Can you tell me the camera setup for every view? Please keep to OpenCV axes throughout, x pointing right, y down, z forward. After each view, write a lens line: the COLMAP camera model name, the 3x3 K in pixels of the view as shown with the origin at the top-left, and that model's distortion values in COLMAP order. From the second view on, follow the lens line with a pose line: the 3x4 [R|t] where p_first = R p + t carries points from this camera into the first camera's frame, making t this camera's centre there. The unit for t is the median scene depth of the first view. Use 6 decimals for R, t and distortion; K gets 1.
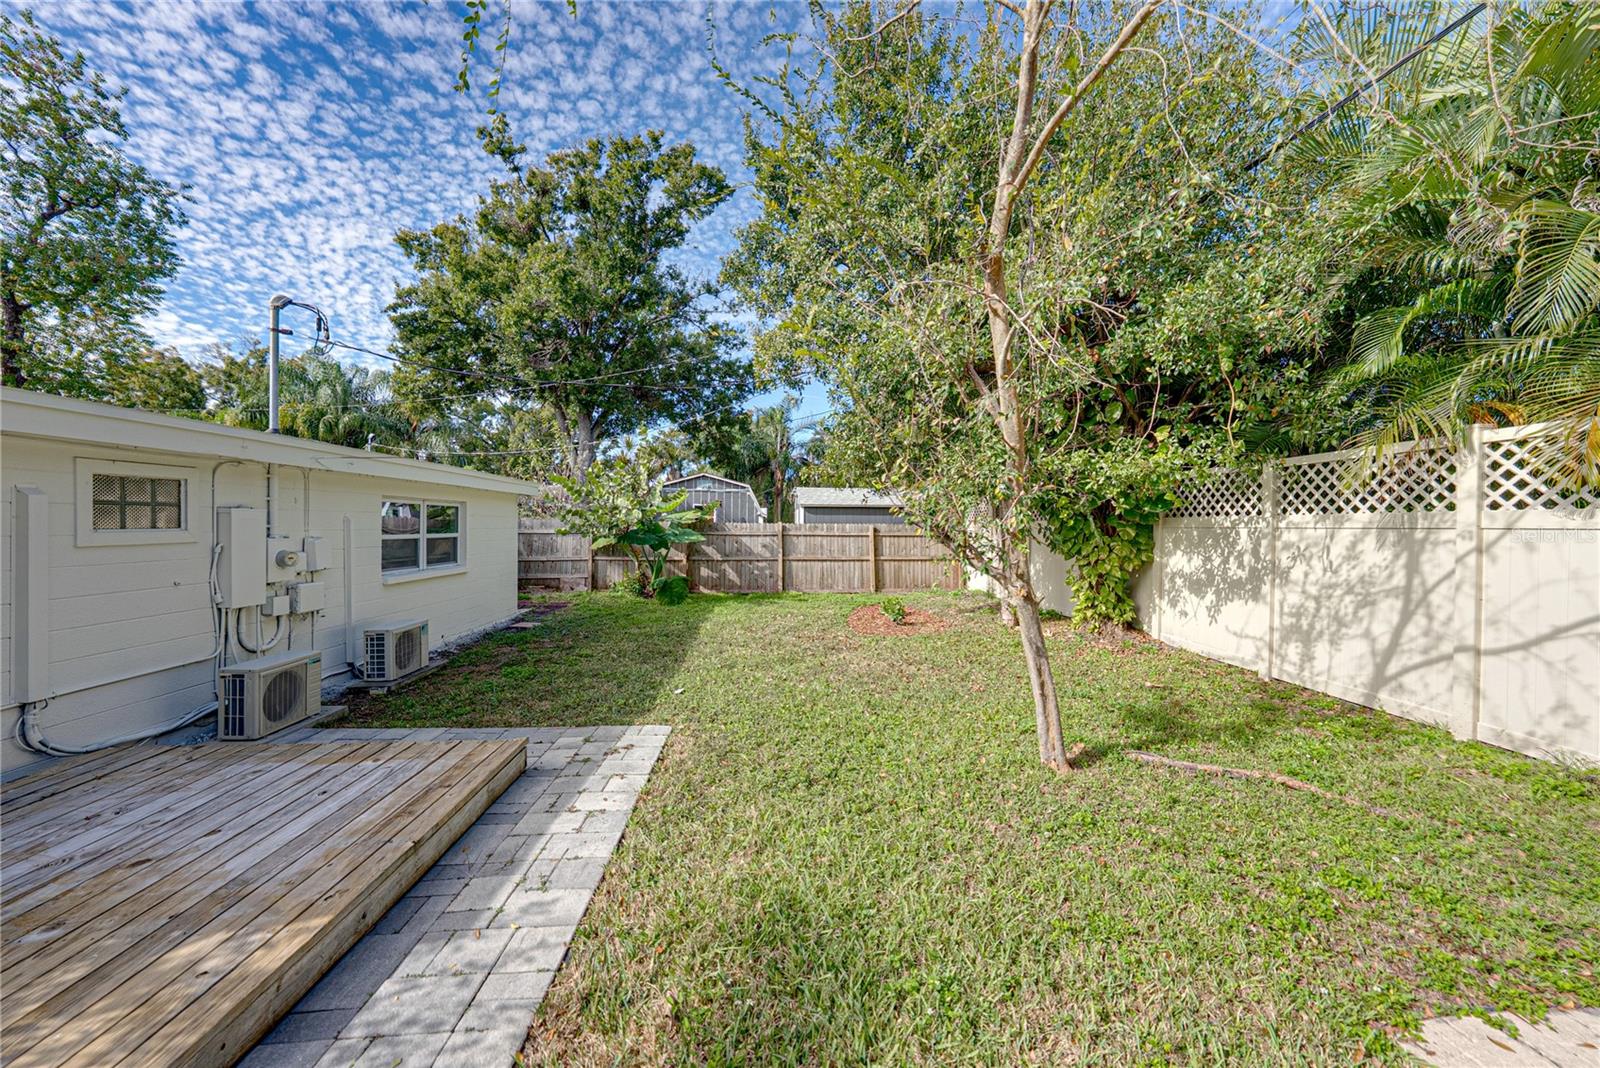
lens RADIAL K [[563.4, 0, 788.4], [0, 563.4, 537.6], [0, 0, 1]] dist [-0.006723, 0.001872]
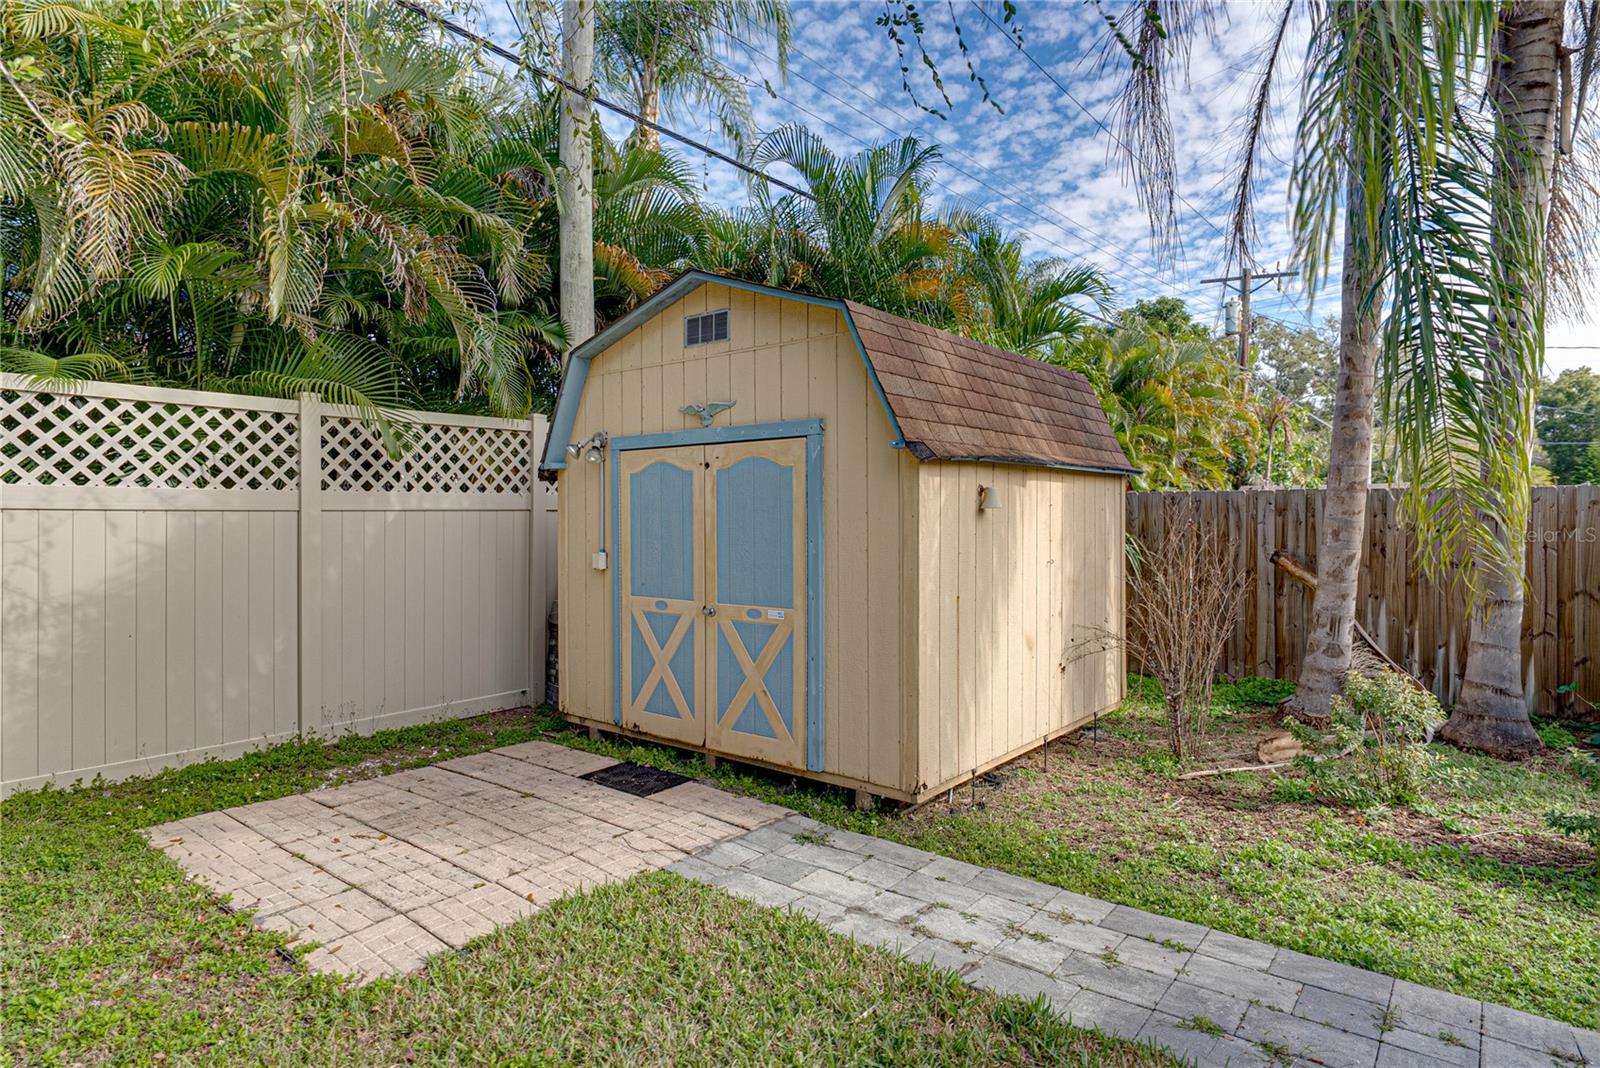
lens RADIAL K [[903.4, 0, 813.6], [0, 903.4, 526.8], [0, 0, 1]] dist [0.018410, -0.000831]
pose [[-0.769519, -0.010299, 0.638541, -0.152757], [0.007359, 0.999661, 0.024992, -0.003020], [-0.638581, 0.023930, -0.769182, 0.418126]]
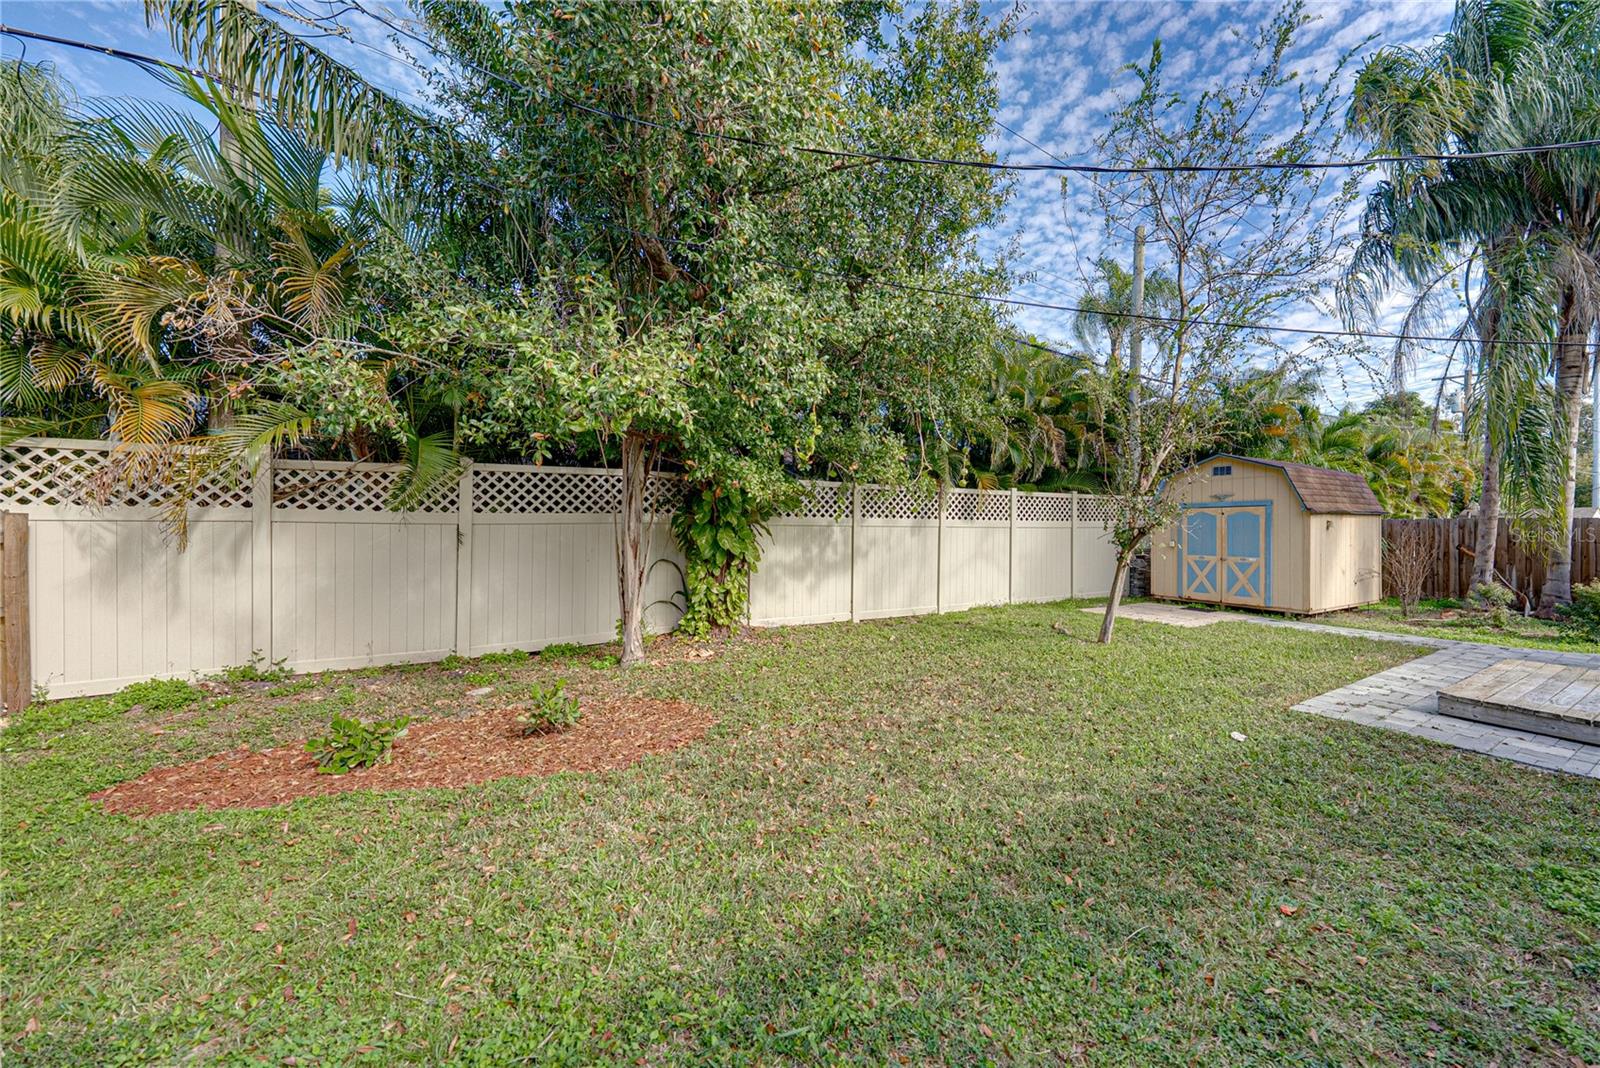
lens RADIAL K [[605.7, 0, 885.9], [0, 605.7, 529.4], [0, 0, 1]] dist [0.010491, 0.000317]
pose [[-0.514442, -0.006342, 0.857502, -0.494581], [0.010773, 0.999846, 0.013857, -0.023866], [-0.857457, 0.016367, -0.514294, 1.392917]]
